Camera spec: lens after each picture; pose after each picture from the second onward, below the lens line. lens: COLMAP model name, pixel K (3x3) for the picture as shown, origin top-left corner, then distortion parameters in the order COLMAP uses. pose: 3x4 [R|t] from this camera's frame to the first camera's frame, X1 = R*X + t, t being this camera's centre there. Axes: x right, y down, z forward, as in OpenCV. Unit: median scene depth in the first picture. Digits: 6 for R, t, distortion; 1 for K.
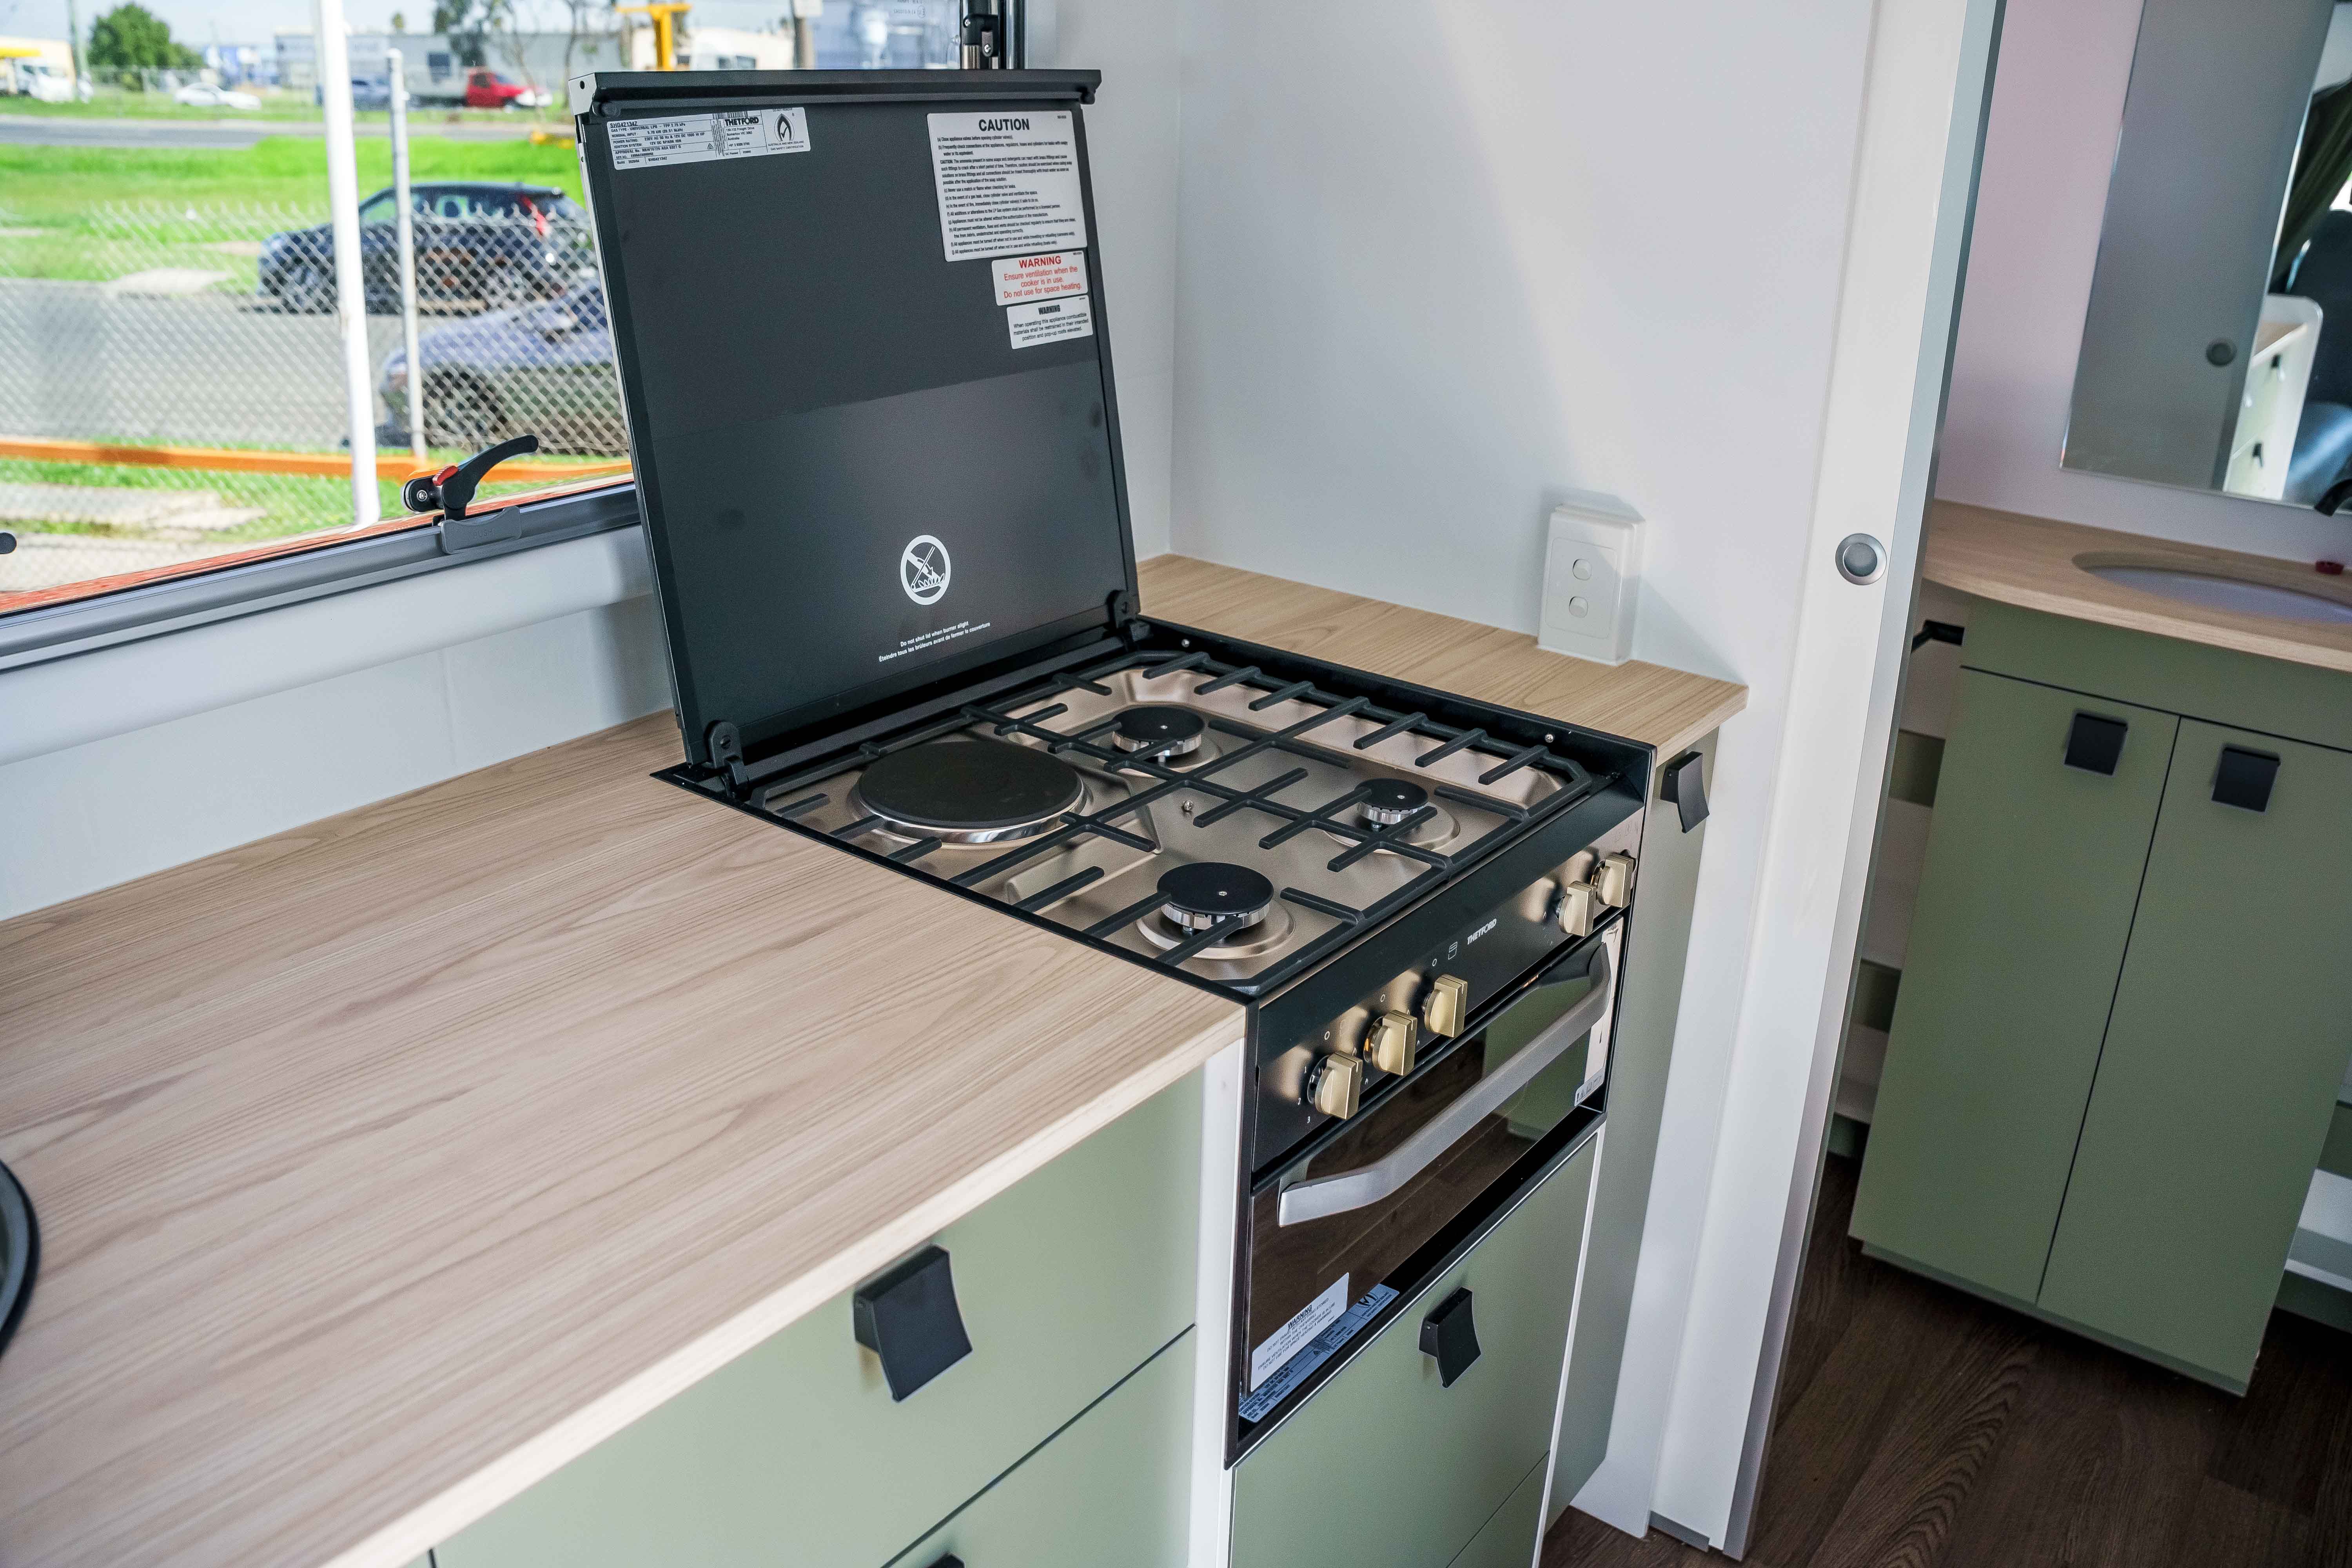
lens RADIAL K [[1892.1, 0, 1176.0], [0, 1892.1, 784.0], [0, 0, 1]] dist [-0.215826, 0.198680]
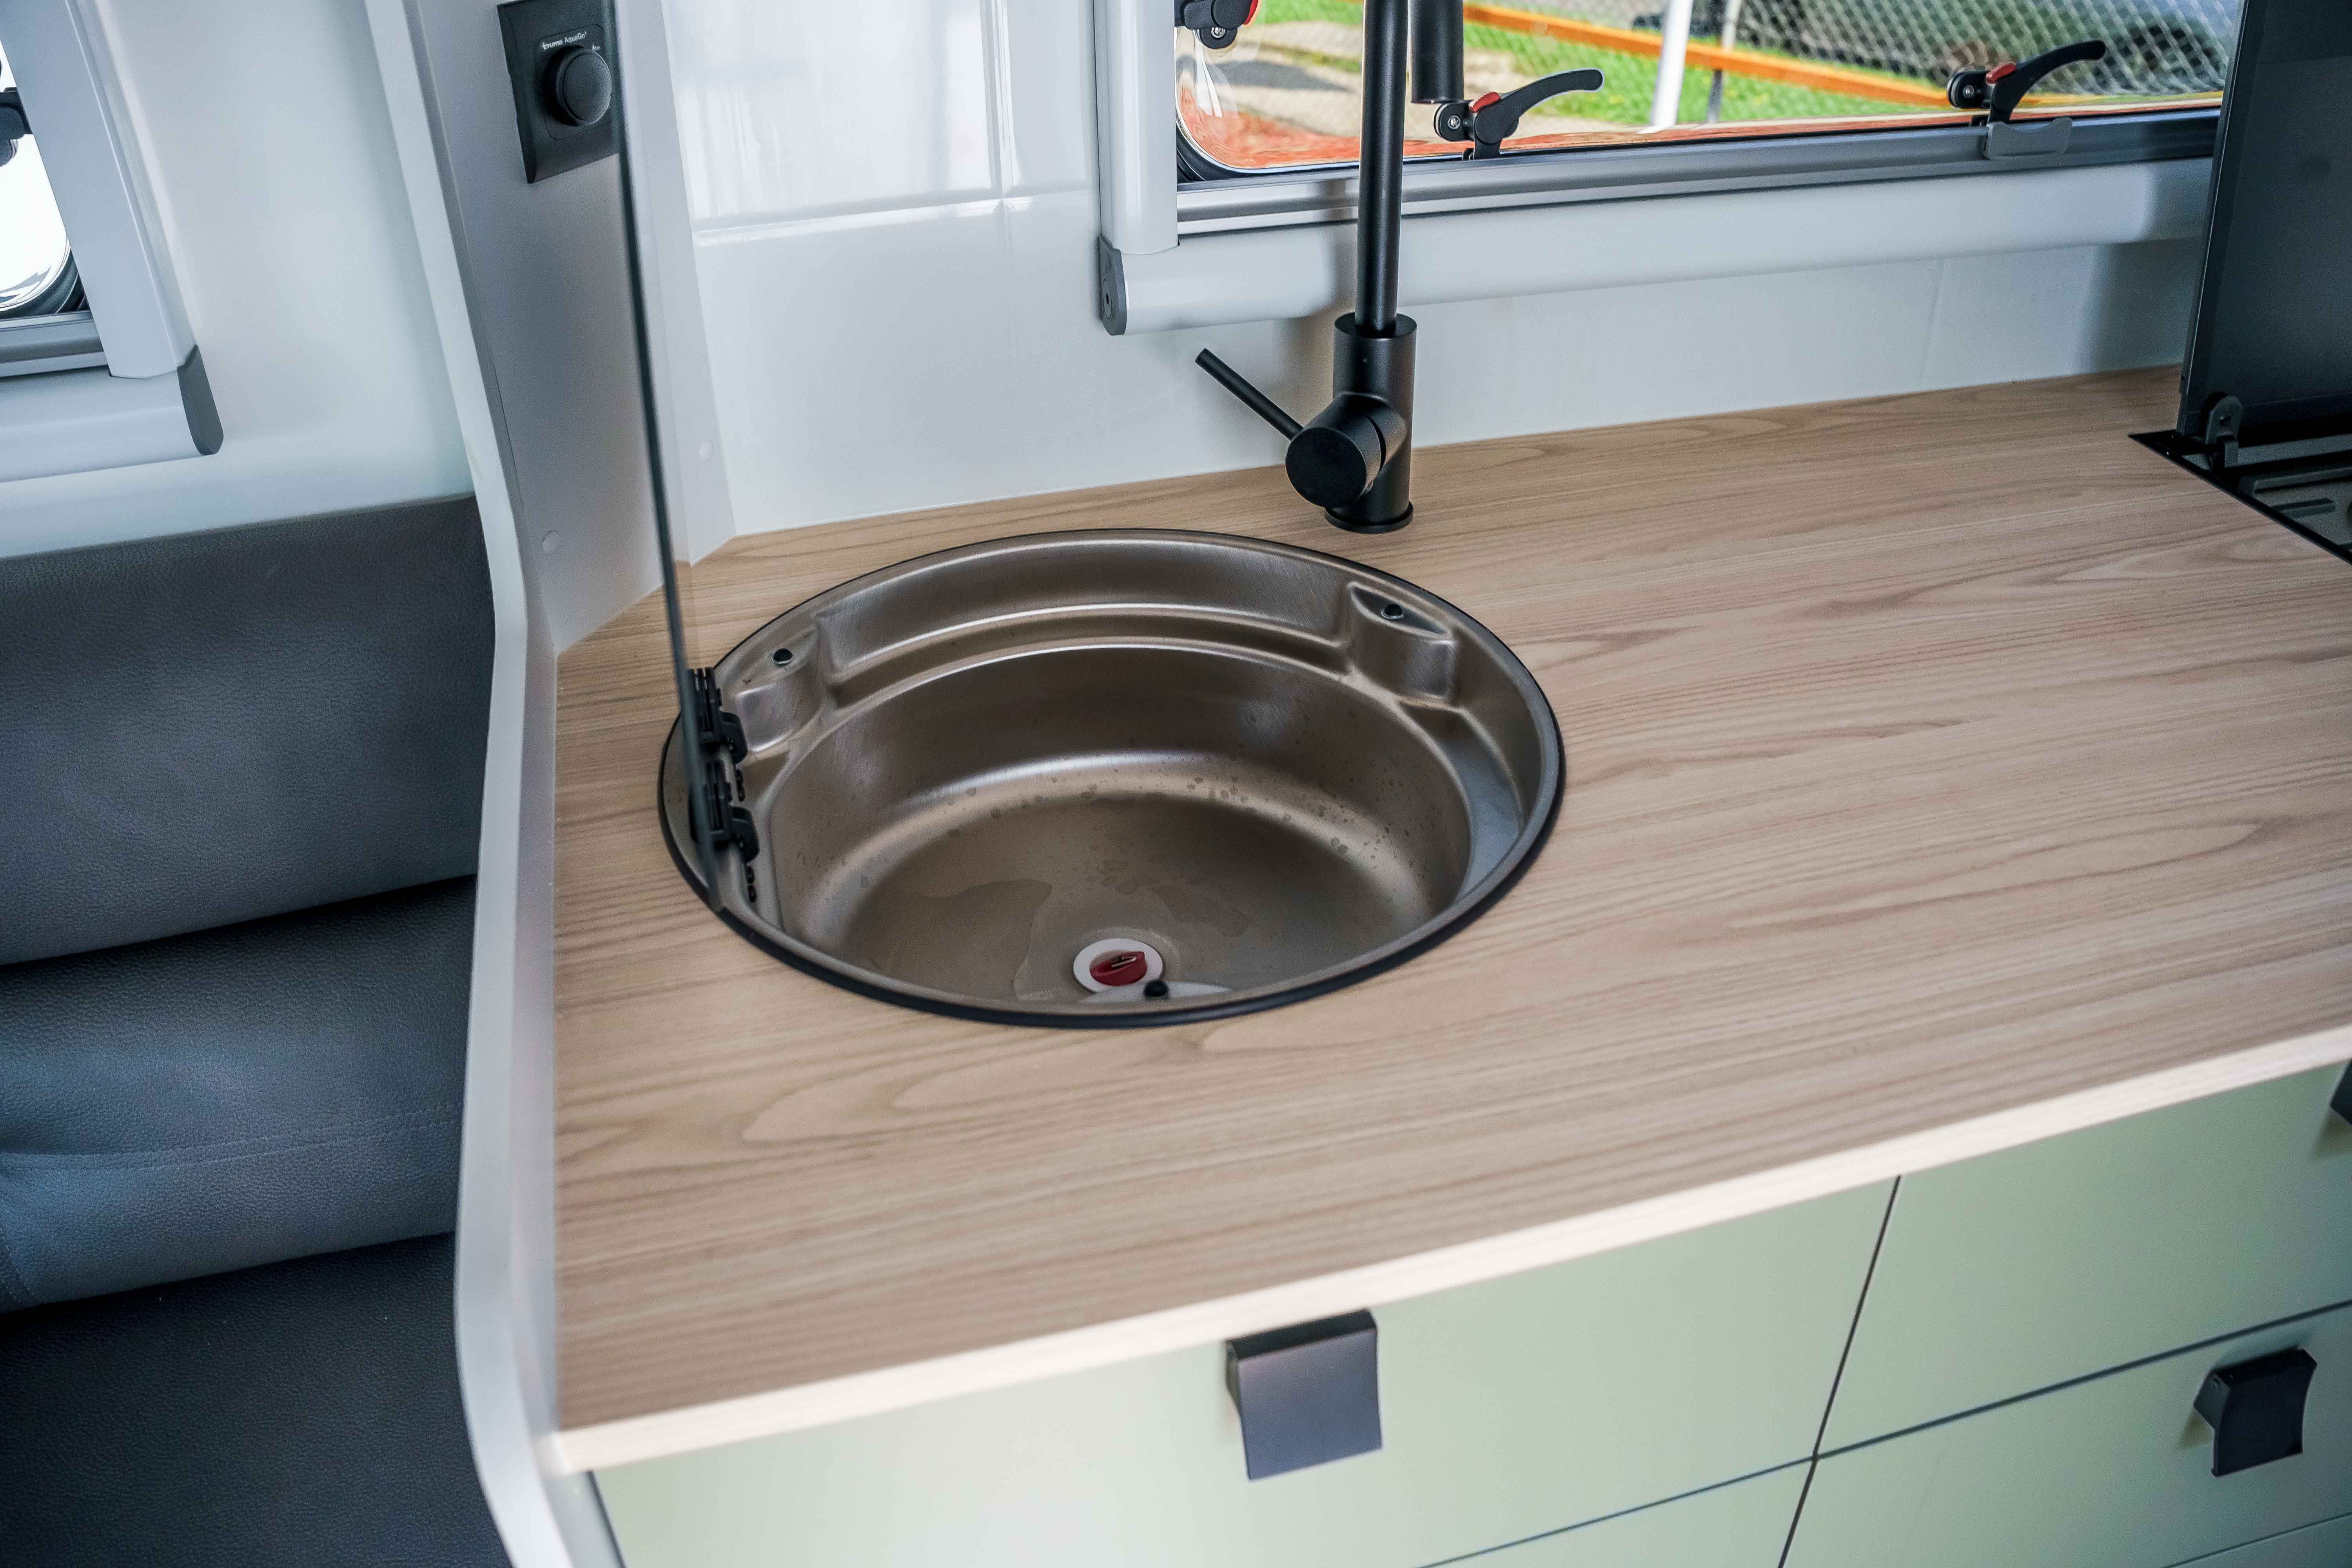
lens RADIAL K [[1892.1, 0, 1176.0], [0, 1892.1, 784.0], [0, 0, 1]] dist [-0.215826, 0.198680]
pose [[0.790393, 0.300692, -0.533725, -0.143845], [-0.186468, 0.947995, 0.257945, 0.019321], [0.583530, -0.104355, 0.805358, -0.024556]]
